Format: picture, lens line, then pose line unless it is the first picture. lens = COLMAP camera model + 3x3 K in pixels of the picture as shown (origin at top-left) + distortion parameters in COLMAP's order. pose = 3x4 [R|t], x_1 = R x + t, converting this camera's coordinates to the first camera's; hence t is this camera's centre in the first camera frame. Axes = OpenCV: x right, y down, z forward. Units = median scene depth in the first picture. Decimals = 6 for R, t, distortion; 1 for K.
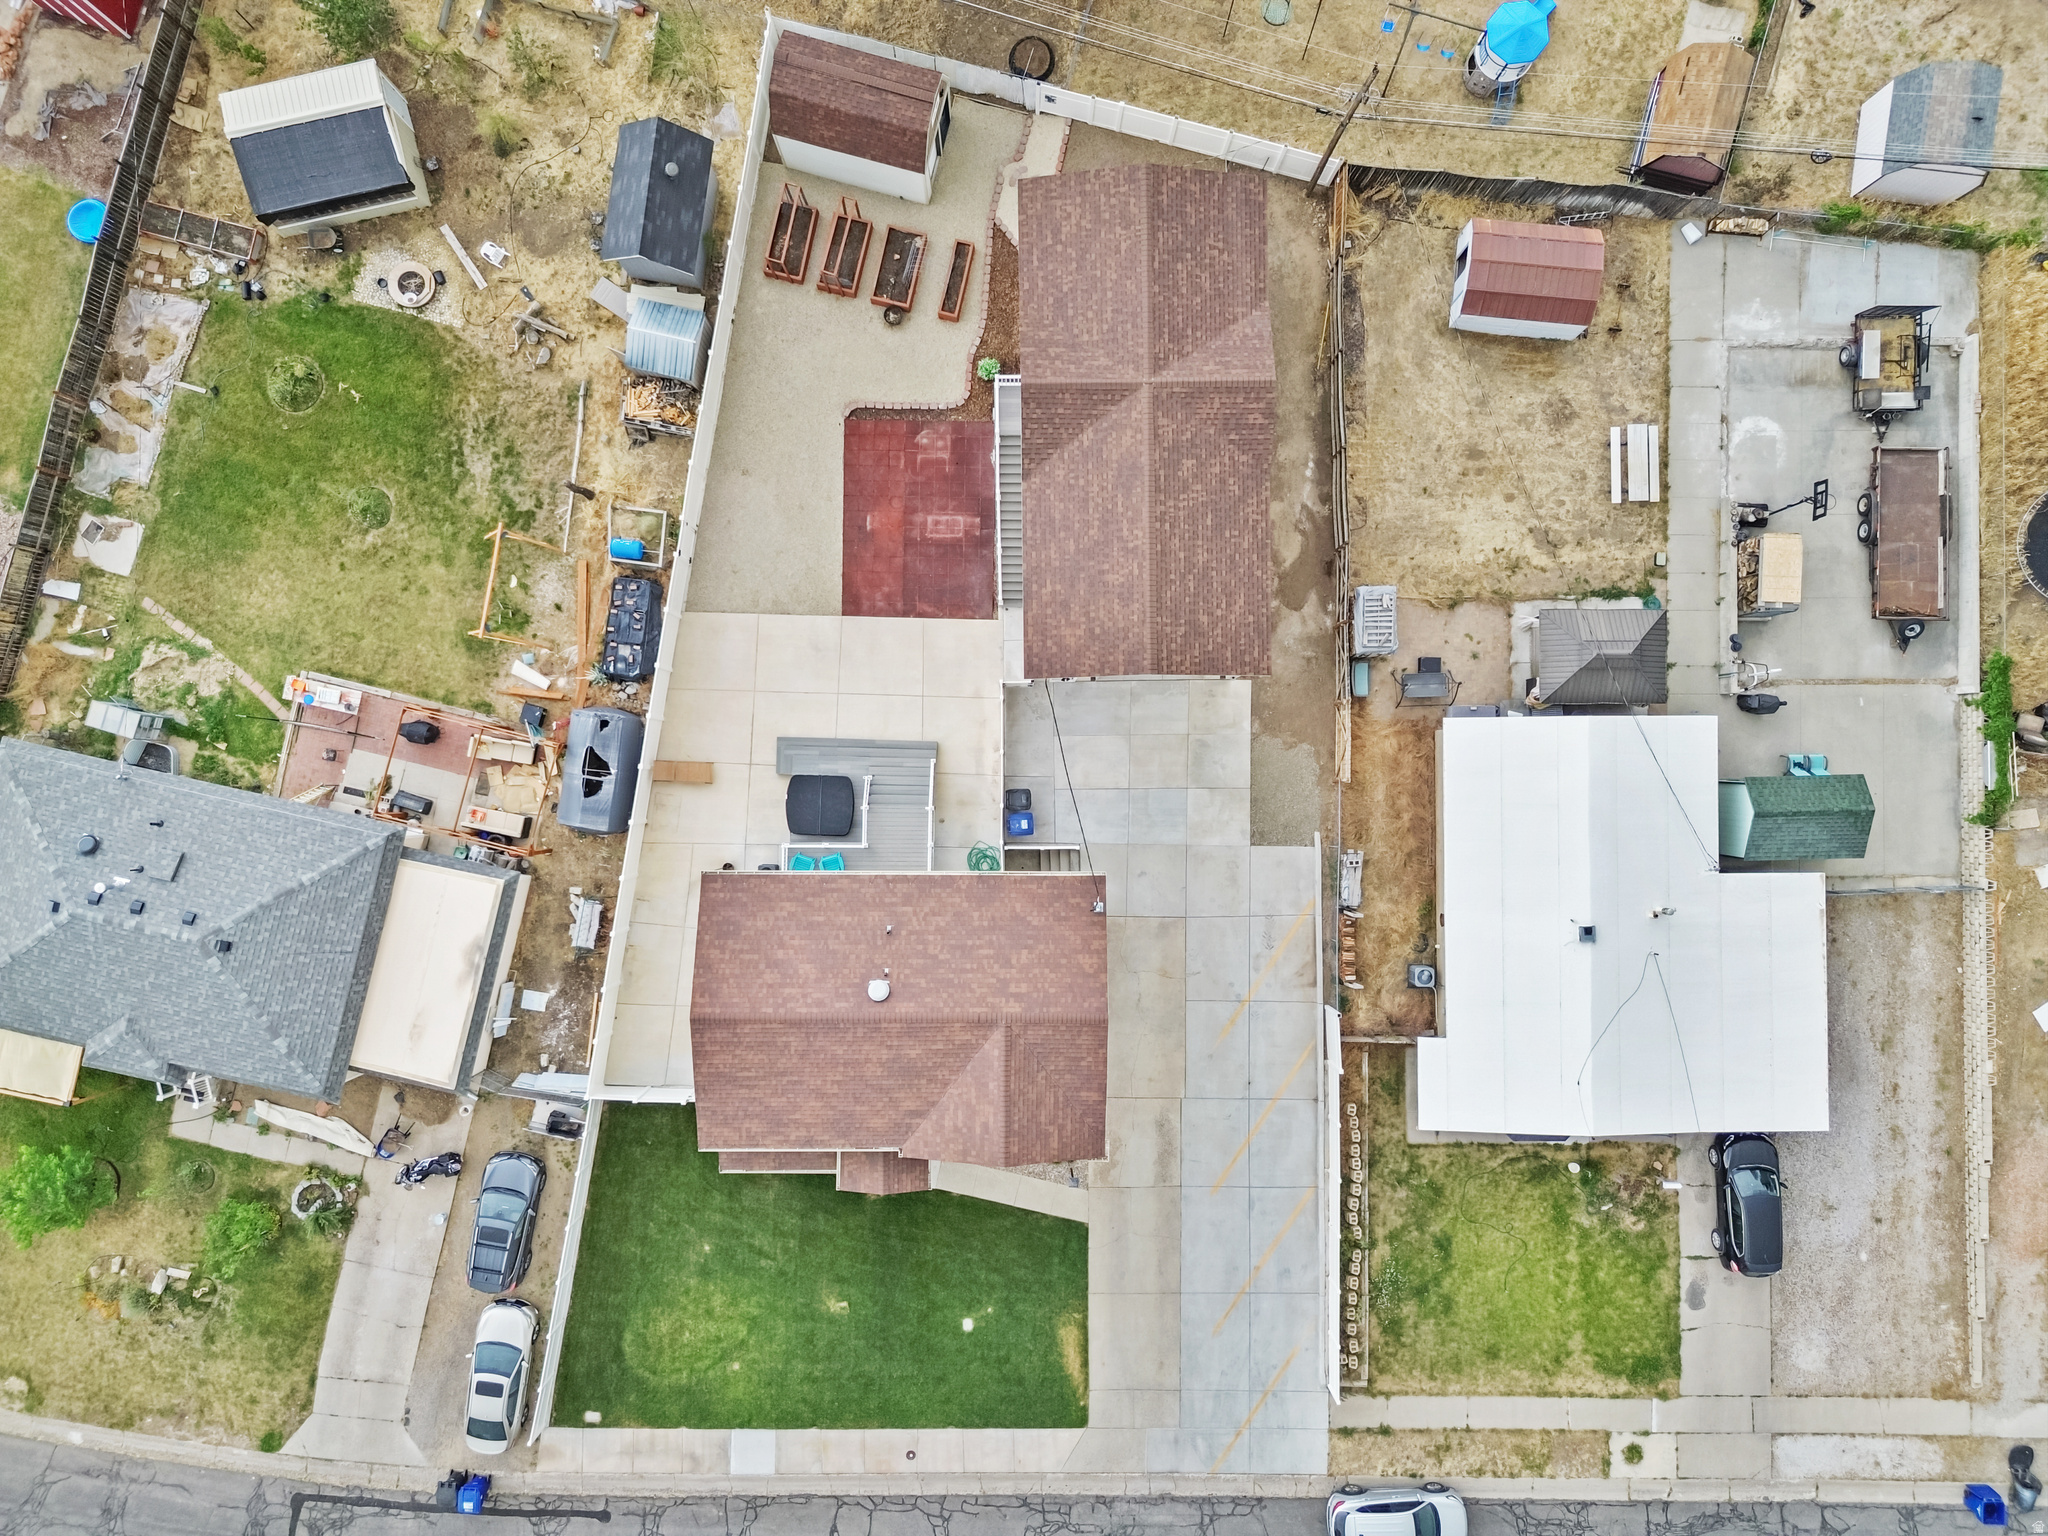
lens RADIAL K [[1443.0, 0, 1024.0], [0, 1443.0, 768.0], [0, 0, 1]] dist [0.050156, -0.037292]
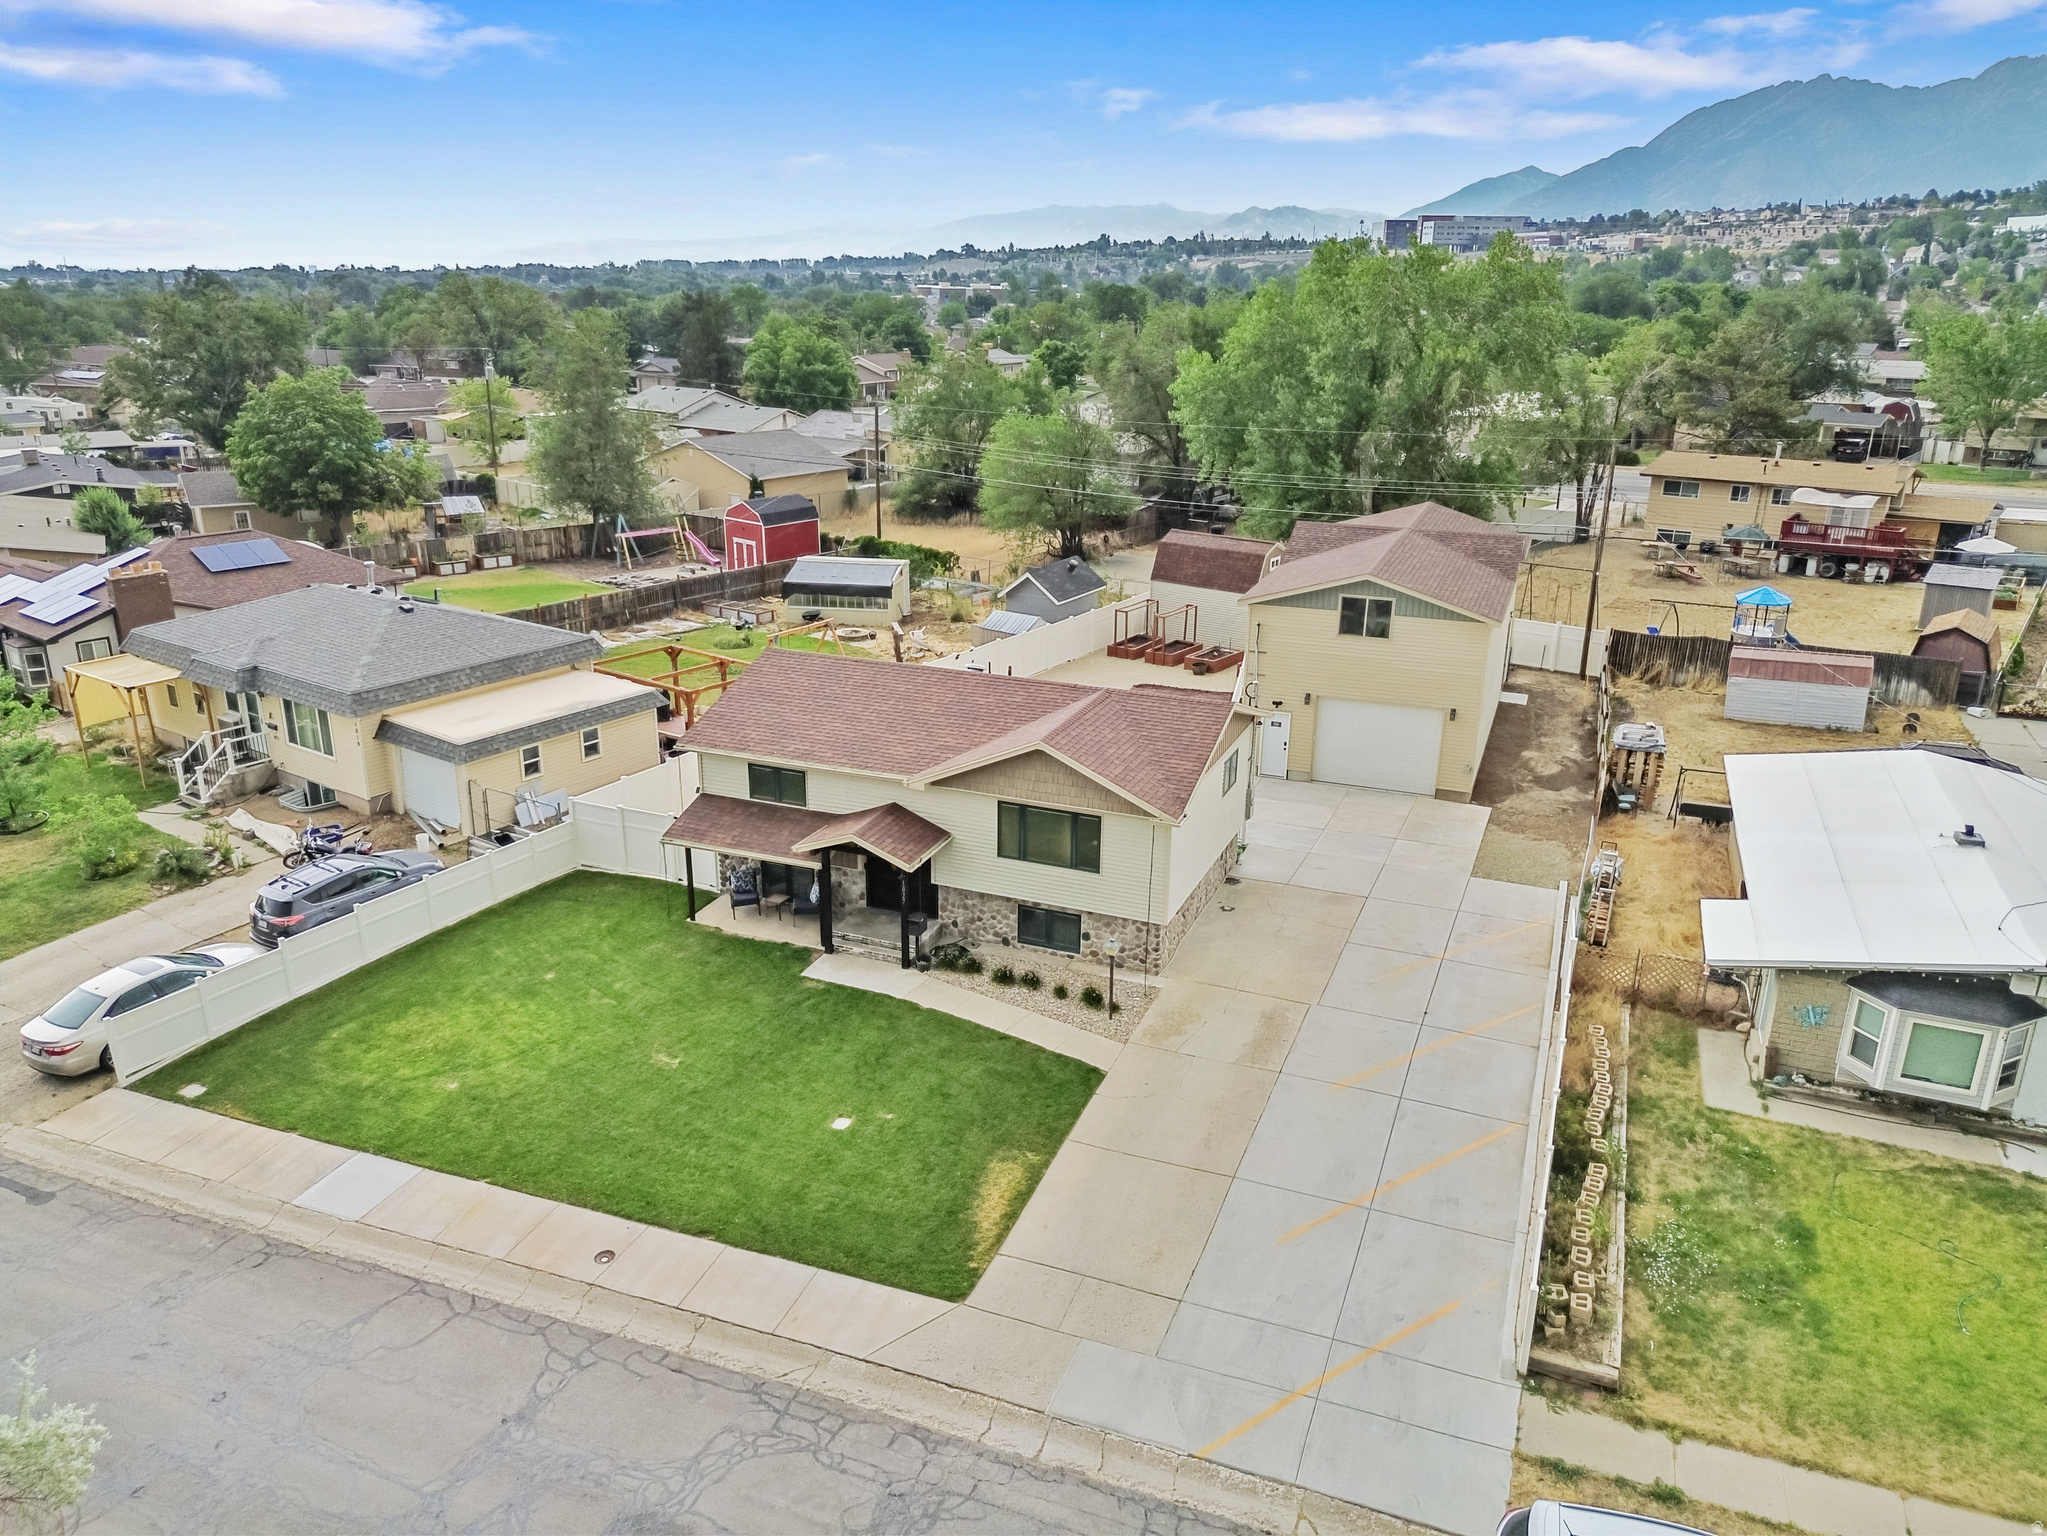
lens RADIAL K [[1442.3, 0, 1023.5], [0, 1442.3, 768.0], [0, 0, 1]] dist [0.050156, -0.037292]
pose [[0.926909, 0.122219, -0.354827, 0.203538], [-0.375270, 0.310629, -0.873317, 0.794516], [0.003484, 0.942641, 0.333790, 0.690255]]
